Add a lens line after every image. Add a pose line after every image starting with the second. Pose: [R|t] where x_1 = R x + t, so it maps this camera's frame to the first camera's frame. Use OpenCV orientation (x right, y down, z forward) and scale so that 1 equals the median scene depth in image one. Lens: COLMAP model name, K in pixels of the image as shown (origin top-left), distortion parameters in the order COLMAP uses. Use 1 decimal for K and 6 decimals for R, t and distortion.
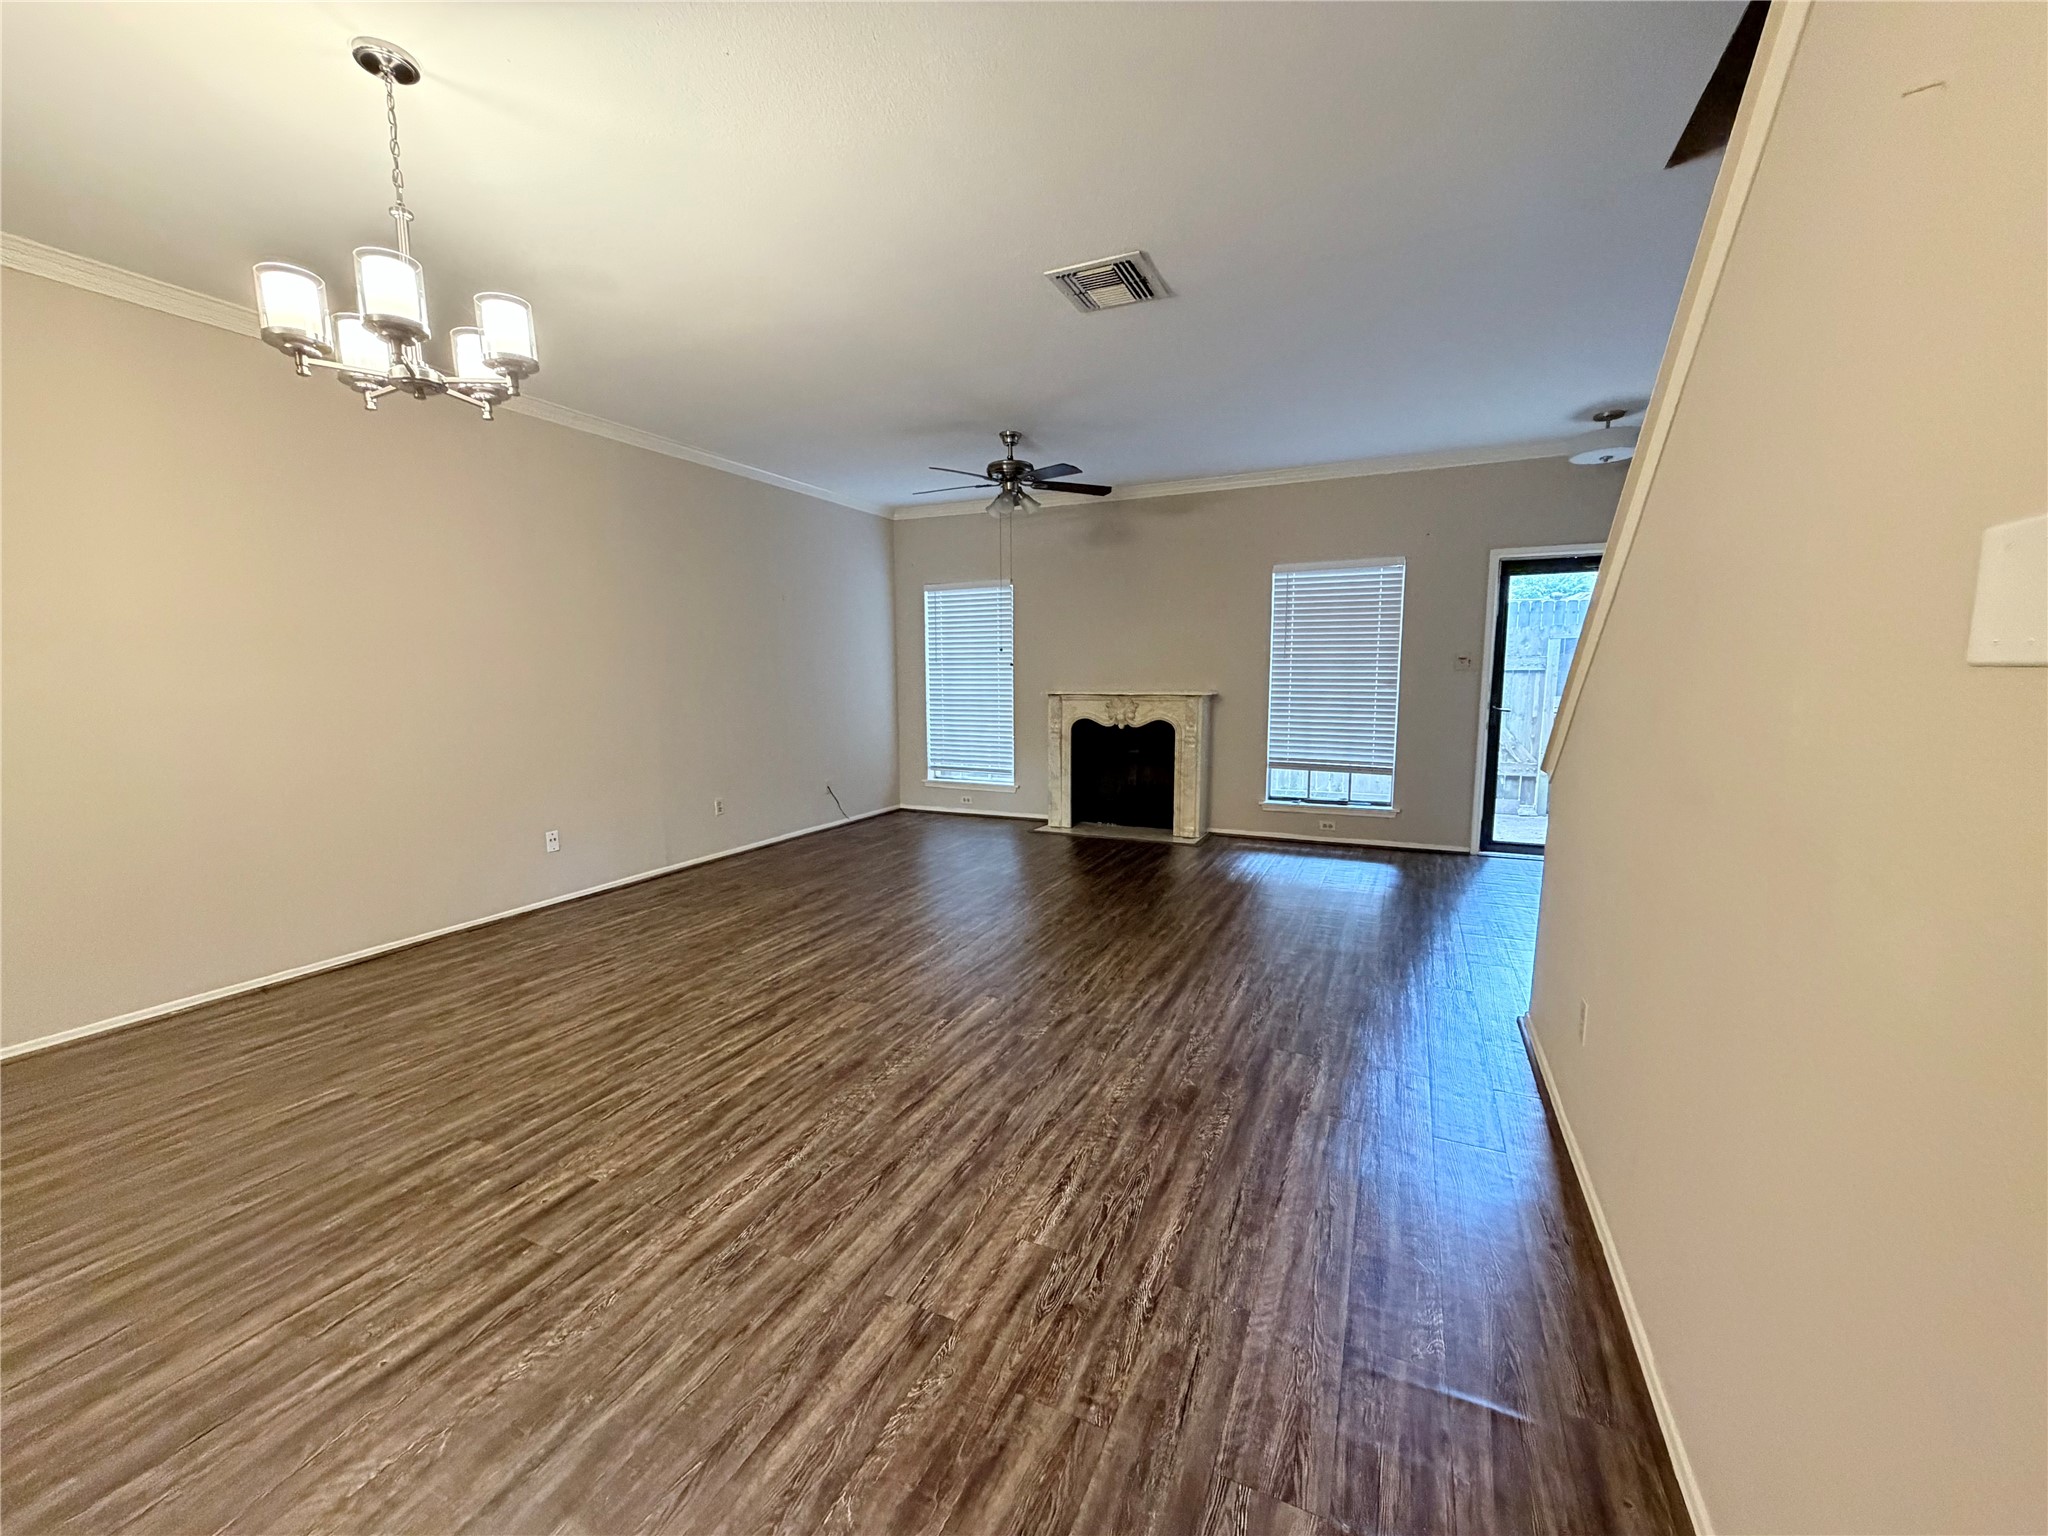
lens RADIAL K [[818.6, 0, 1024.2], [0, 818.6, 768.2], [0, 0, 1]] dist [0.001215, 0.000179]
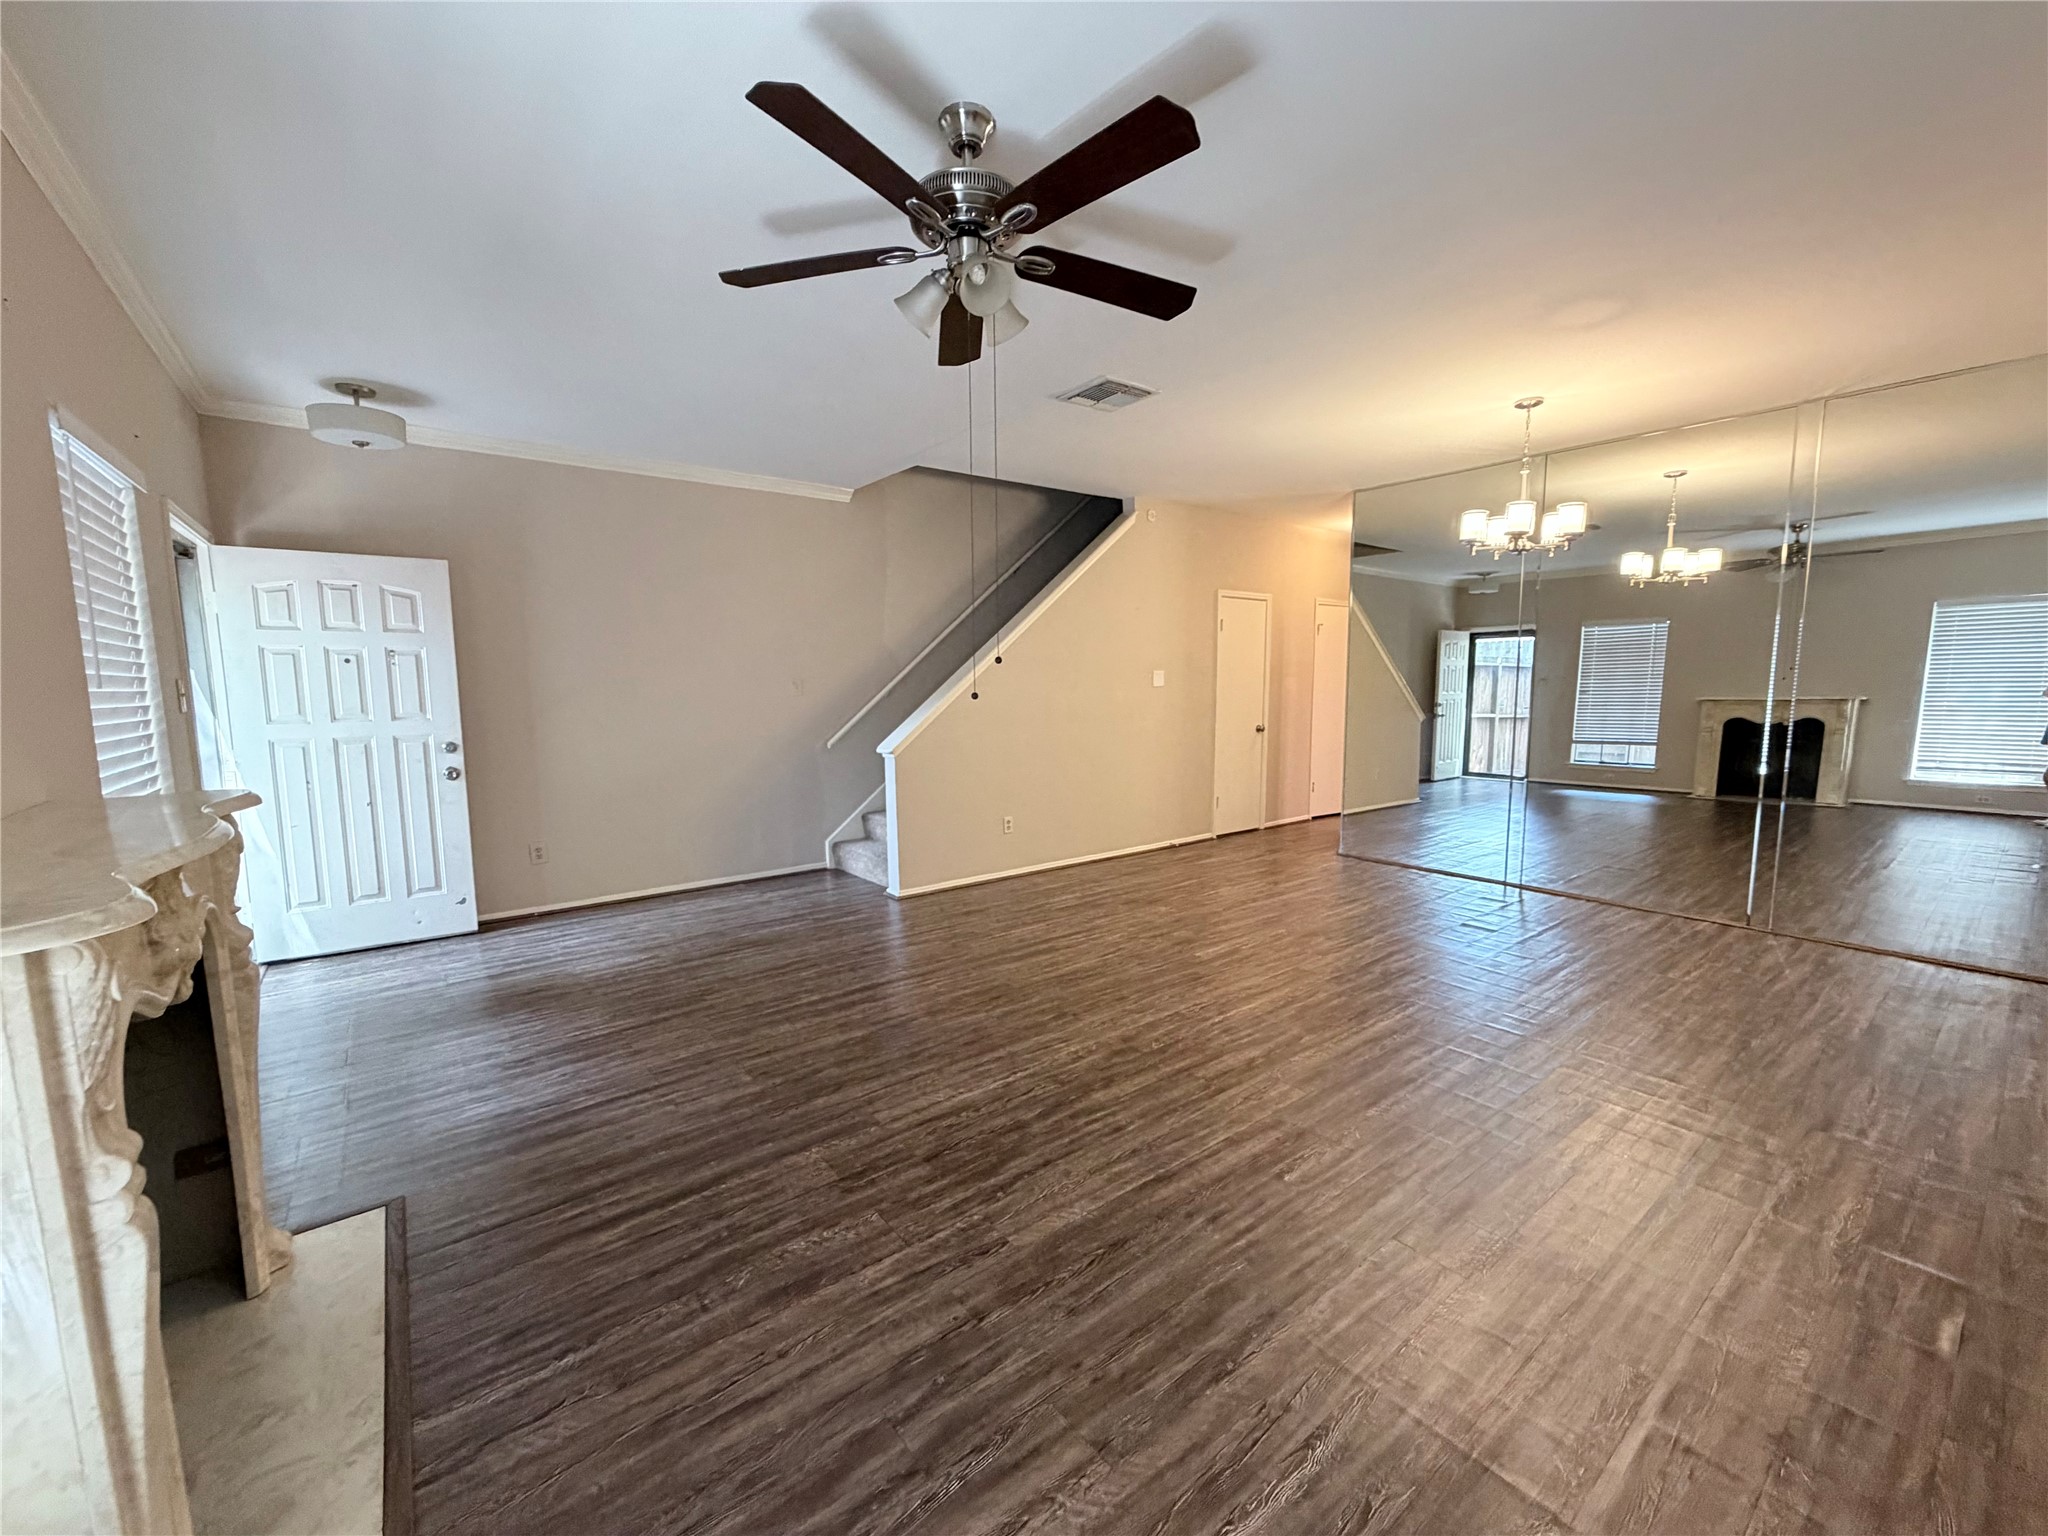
lens RADIAL K [[818.6, 0, 1021.5], [0, 818.6, 778.3], [0, 0, 1]] dist [0.001215, 0.000179]
pose [[-0.889377, -0.041110, 0.455322, -0.419993], [0.070816, 0.971540, 0.226043, -0.329832], [-0.451657, 0.233281, -0.861154, 2.517014]]
